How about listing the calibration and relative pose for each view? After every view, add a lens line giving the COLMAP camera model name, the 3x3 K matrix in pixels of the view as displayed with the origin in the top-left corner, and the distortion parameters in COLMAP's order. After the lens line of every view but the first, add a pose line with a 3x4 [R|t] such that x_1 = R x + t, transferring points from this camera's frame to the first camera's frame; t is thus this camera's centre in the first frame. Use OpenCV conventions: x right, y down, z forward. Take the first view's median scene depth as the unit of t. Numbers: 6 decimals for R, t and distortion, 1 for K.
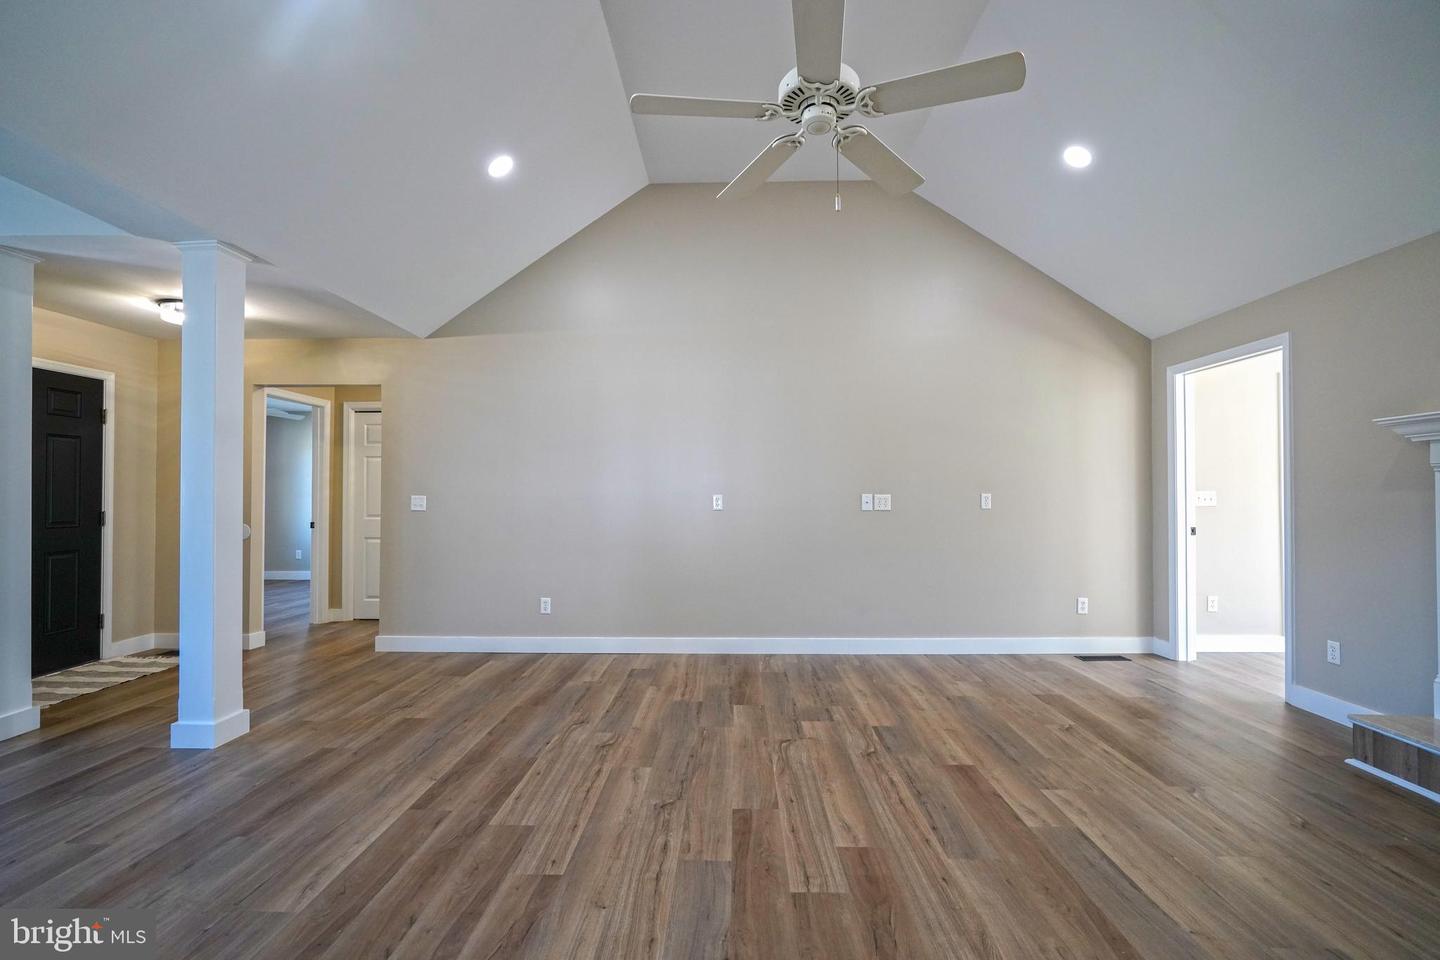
lens RADIAL K [[646.2, 0, 711.3], [0, 646.2, 483.9], [0, 0, 1]] dist [-0.013012, 0.006137]
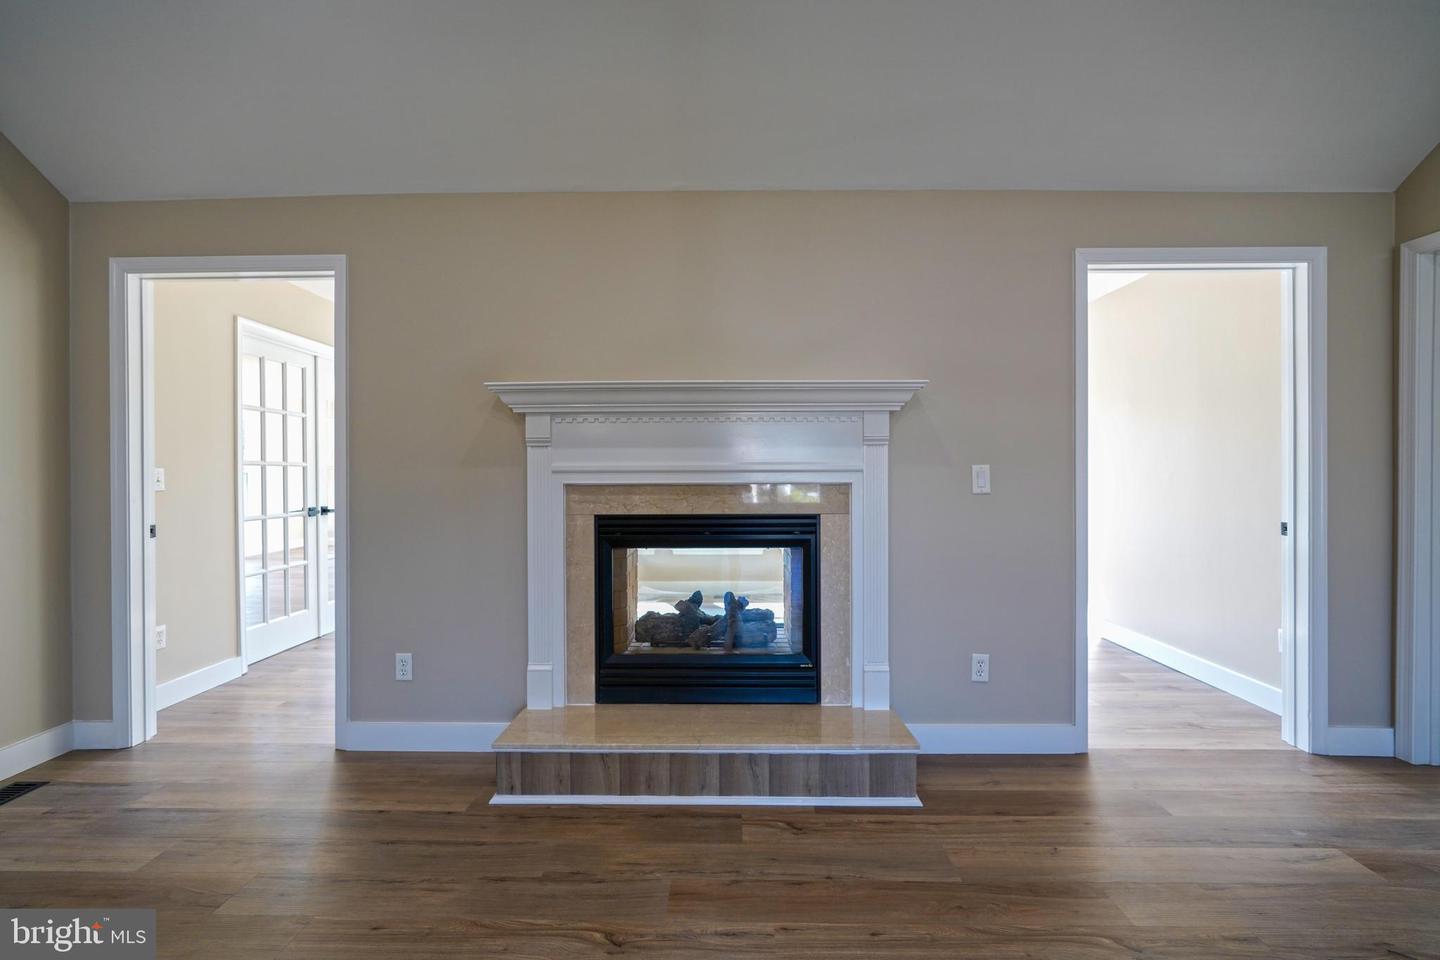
lens RADIAL K [[646.2, 0, 717.3], [0, 646.2, 476.9], [0, 0, 1]] dist [-0.013012, 0.006137]
pose [[-0.012608, -0.005962, 0.999903, 0.125495], [-0.011498, 0.999917, 0.005817, 0.011303], [-0.999854, -0.011423, -0.012675, 0.505203]]
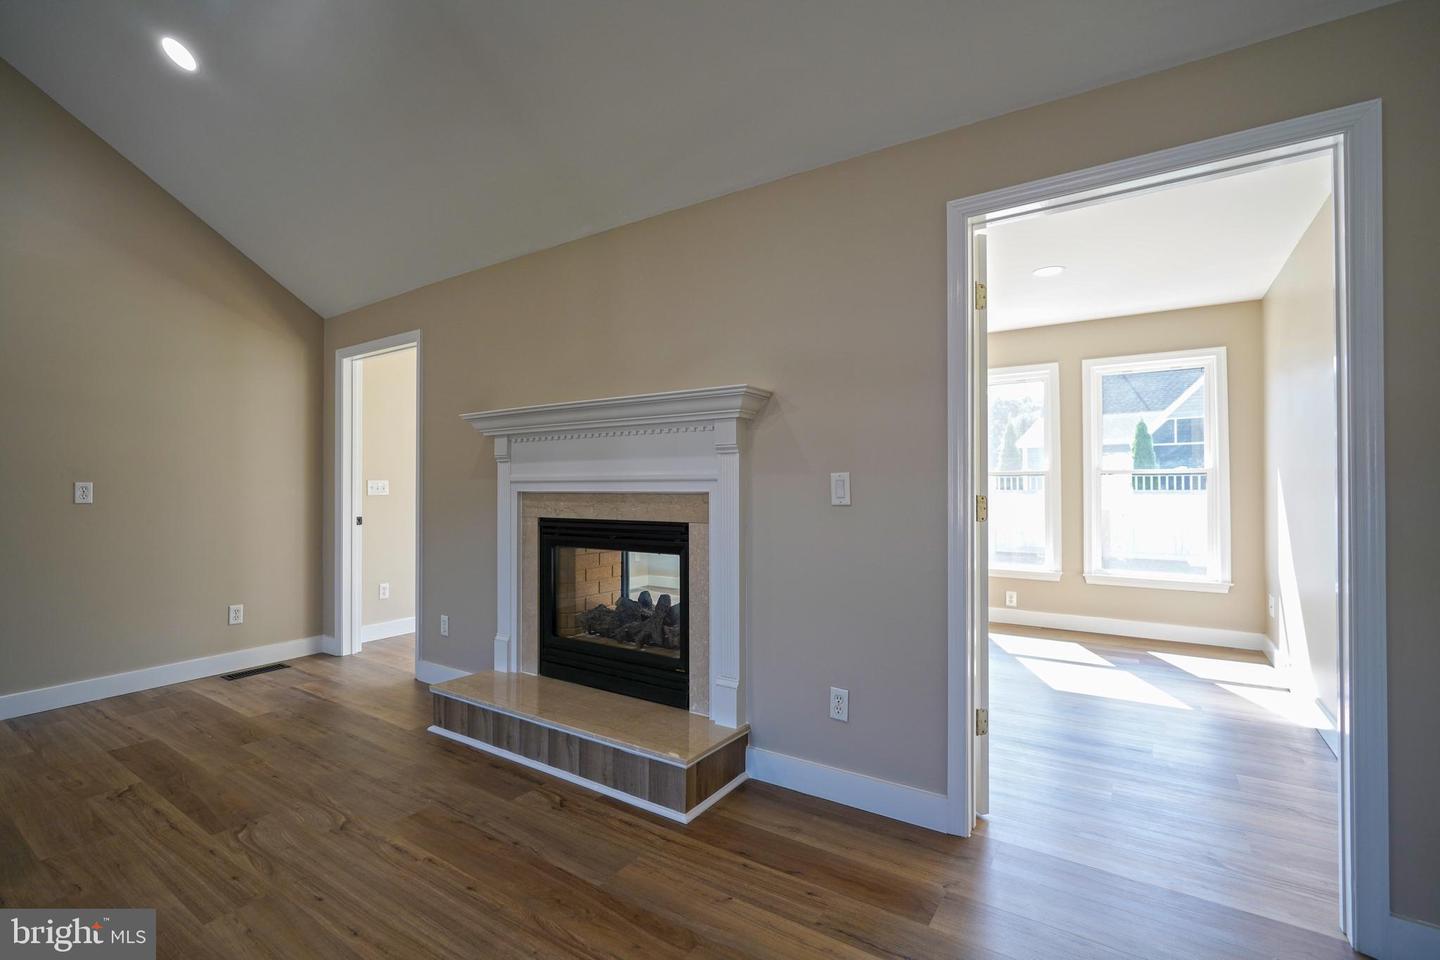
lens RADIAL K [[646.2, 0, 713.0], [0, 646.2, 481.0], [0, 0, 1]] dist [-0.013012, 0.006137]
pose [[0.534839, 0.004996, 0.844939, 0.229345], [-0.009161, 0.999958, -0.000114, 0.008459], [-0.844905, -0.007679, 0.534862, 0.017386]]
